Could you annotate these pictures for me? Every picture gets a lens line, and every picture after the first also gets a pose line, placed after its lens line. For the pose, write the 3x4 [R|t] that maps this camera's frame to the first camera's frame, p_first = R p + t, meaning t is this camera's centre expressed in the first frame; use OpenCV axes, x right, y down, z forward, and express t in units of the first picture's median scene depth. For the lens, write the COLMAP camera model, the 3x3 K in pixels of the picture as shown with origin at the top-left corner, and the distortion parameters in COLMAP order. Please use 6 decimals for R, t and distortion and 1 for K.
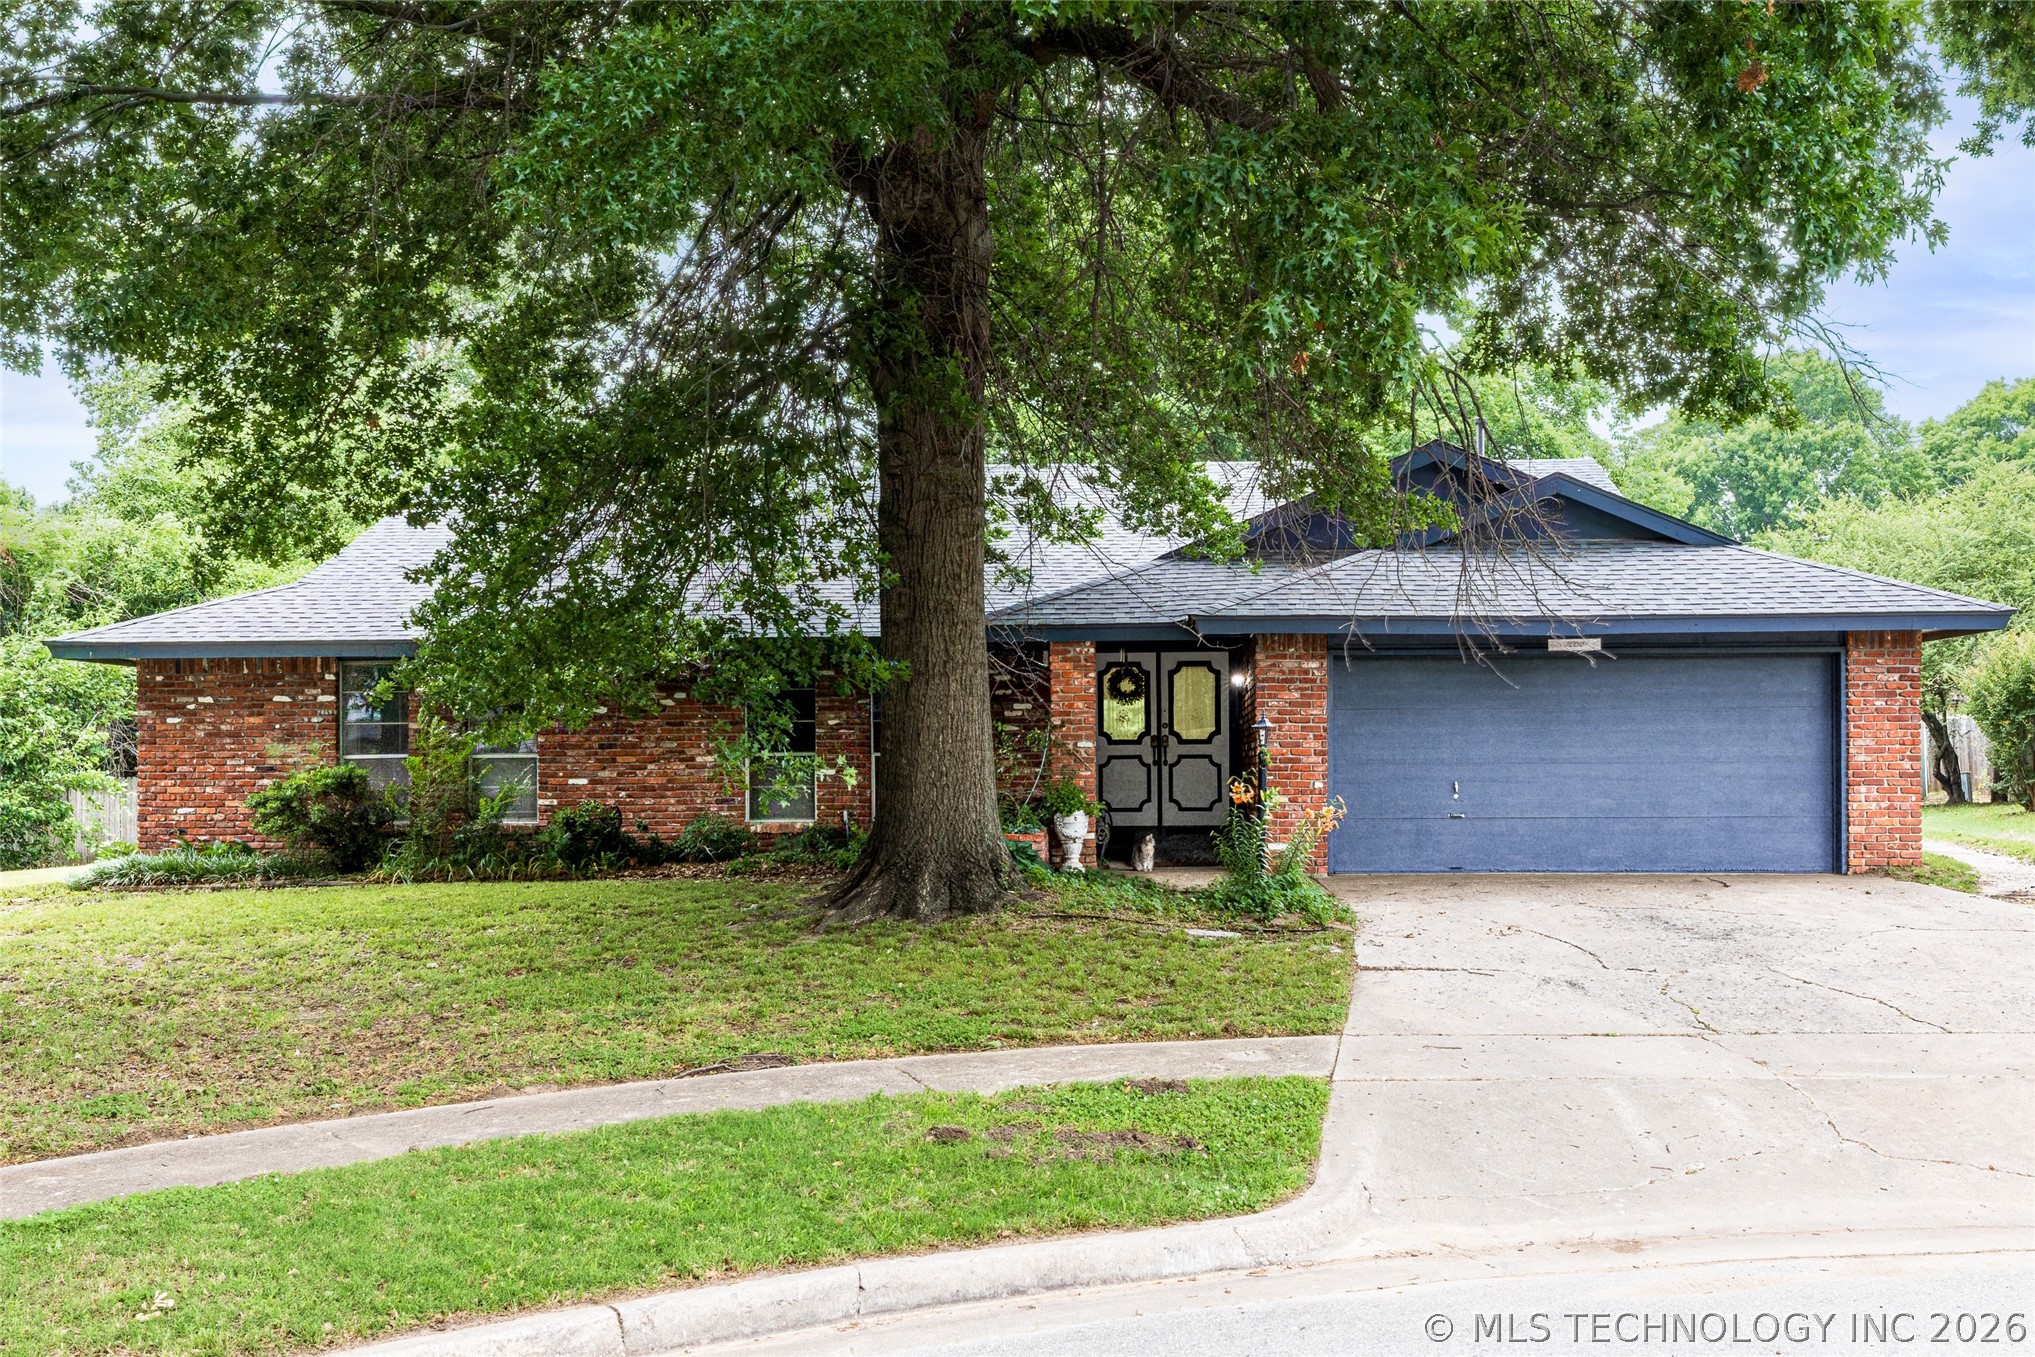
lens RADIAL K [[2169.5, 0, 1019.1], [0, 2169.5, 682.9], [0, 0, 1]] dist [0.001106, 0.000000]
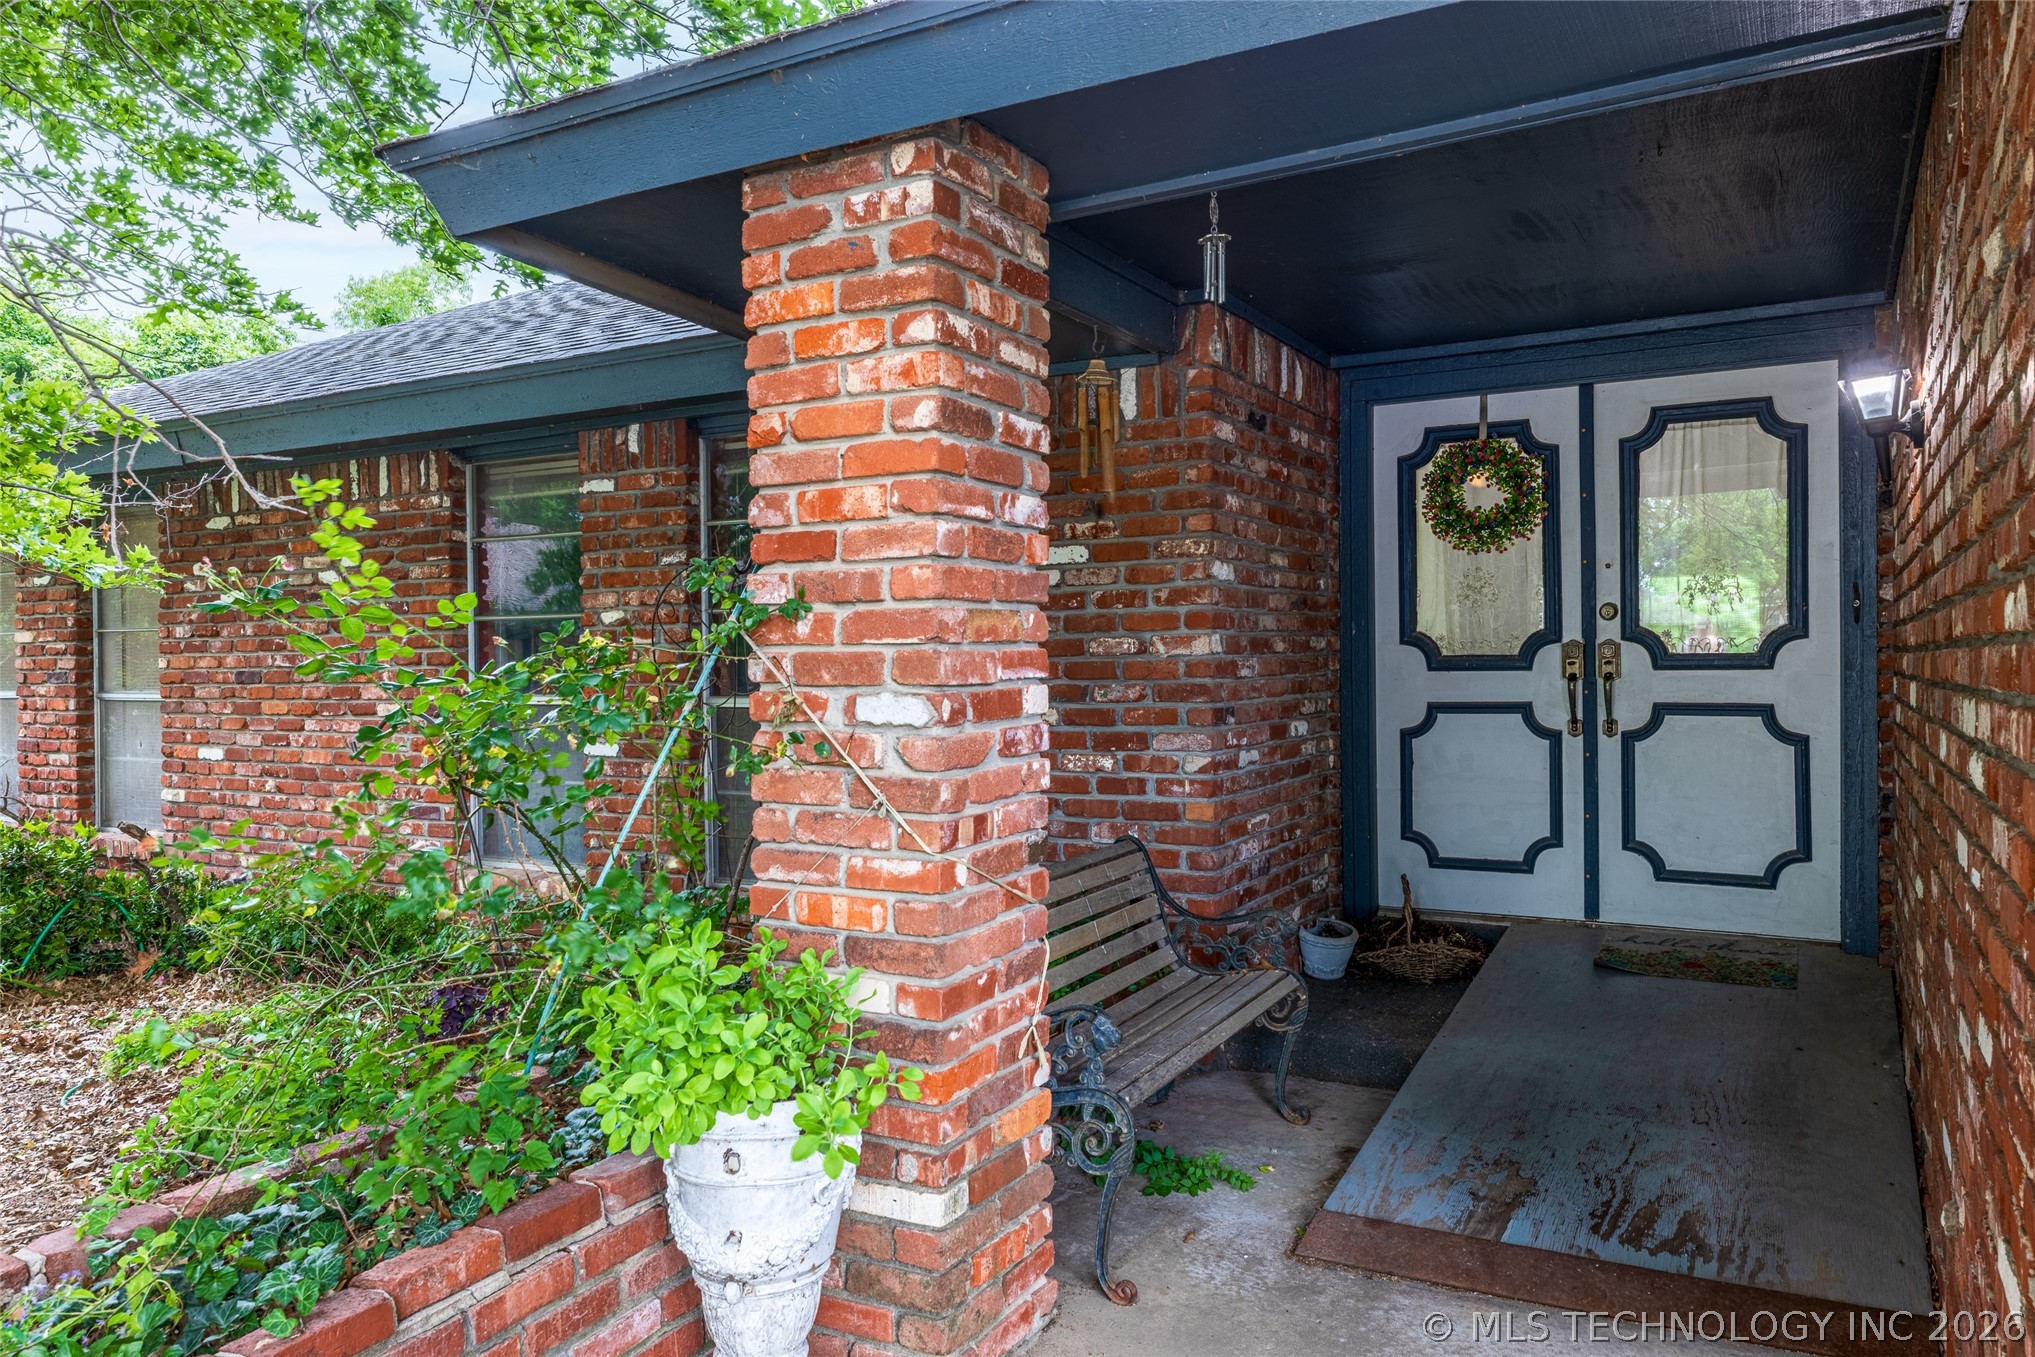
lens RADIAL K [[1399.9, 0, 1009.3], [0, 1399.9, 658.5], [0, 0, 1]] dist [0.007962, 0.001260]
pose [[0.896271, -0.003332, -0.443494, 0.079917], [0.021689, 0.999105, 0.036325, 0.017220], [0.442975, -0.042176, 0.895541, 0.775826]]
